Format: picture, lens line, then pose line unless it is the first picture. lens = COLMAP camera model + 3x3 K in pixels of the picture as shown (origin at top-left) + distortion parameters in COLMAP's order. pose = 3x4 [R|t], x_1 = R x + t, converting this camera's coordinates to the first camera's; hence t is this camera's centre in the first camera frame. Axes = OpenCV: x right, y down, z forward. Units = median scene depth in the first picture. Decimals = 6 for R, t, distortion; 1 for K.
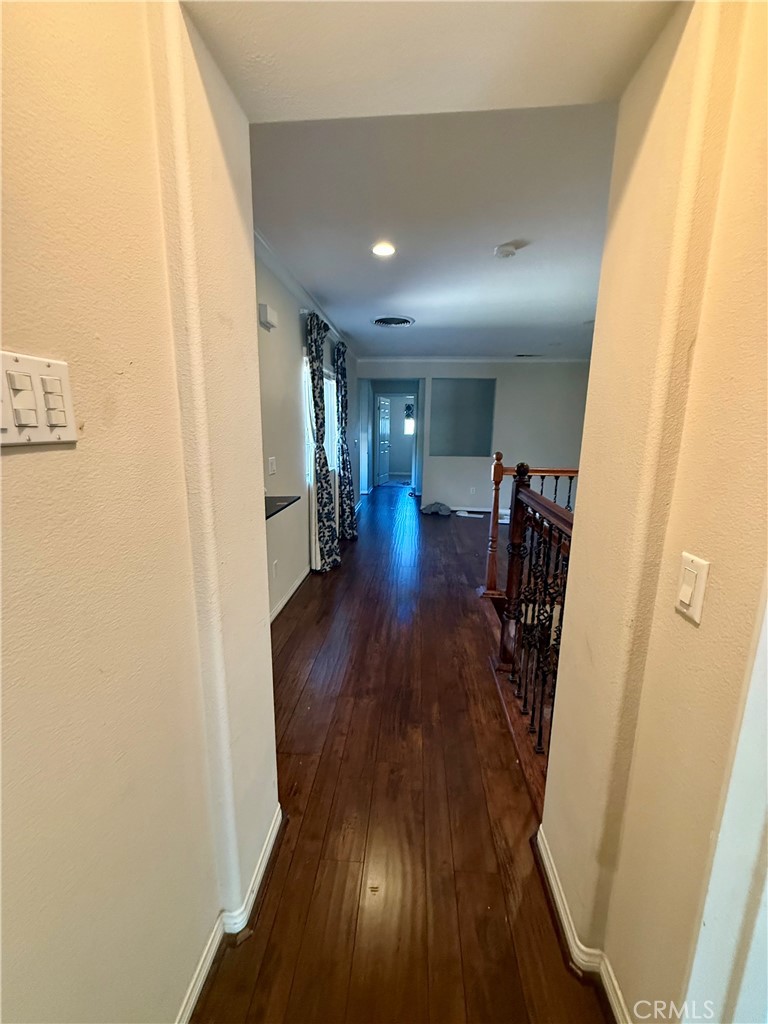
lens RADIAL K [[409.1, 0, 382.7], [0, 409.1, 508.4], [0, 0, 1]] dist [-0.001049, 0.000345]
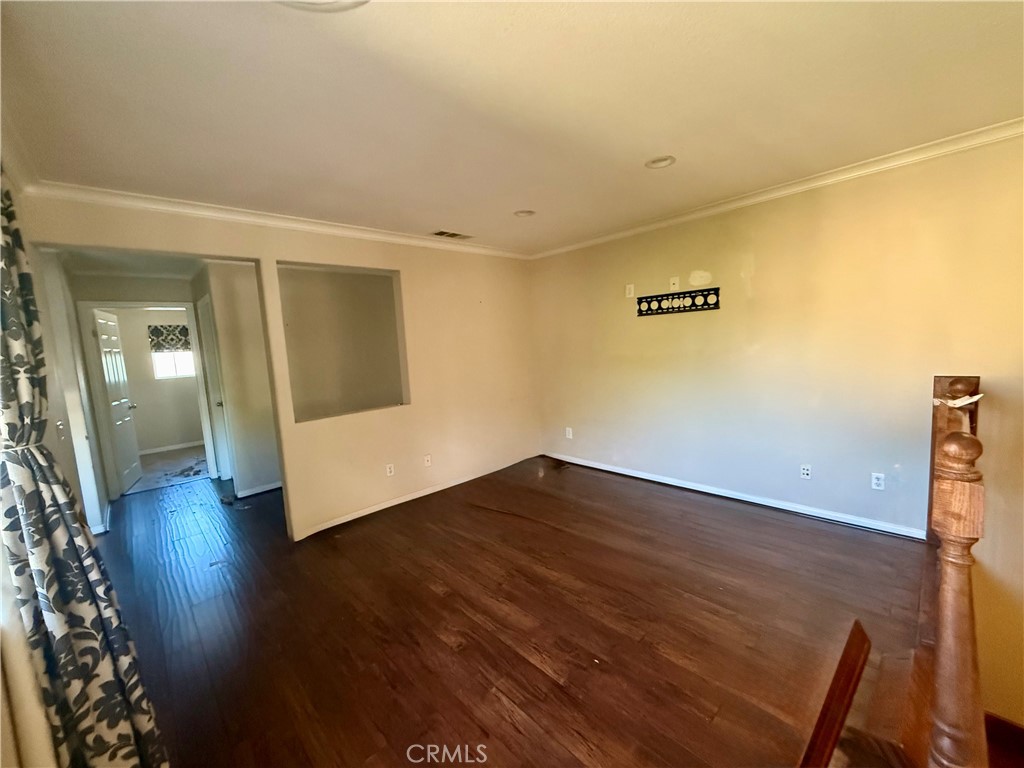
lens RADIAL K [[409.1, 0, 508.5], [0, 409.1, 385.6], [0, 0, 1]] dist [-0.001049, 0.000345]
pose [[0.670353, -0.128488, 0.730834, -0.043230], [0.206453, 0.978302, -0.017372, -0.080805], [-0.712744, 0.162528, 0.682335, 0.358837]]
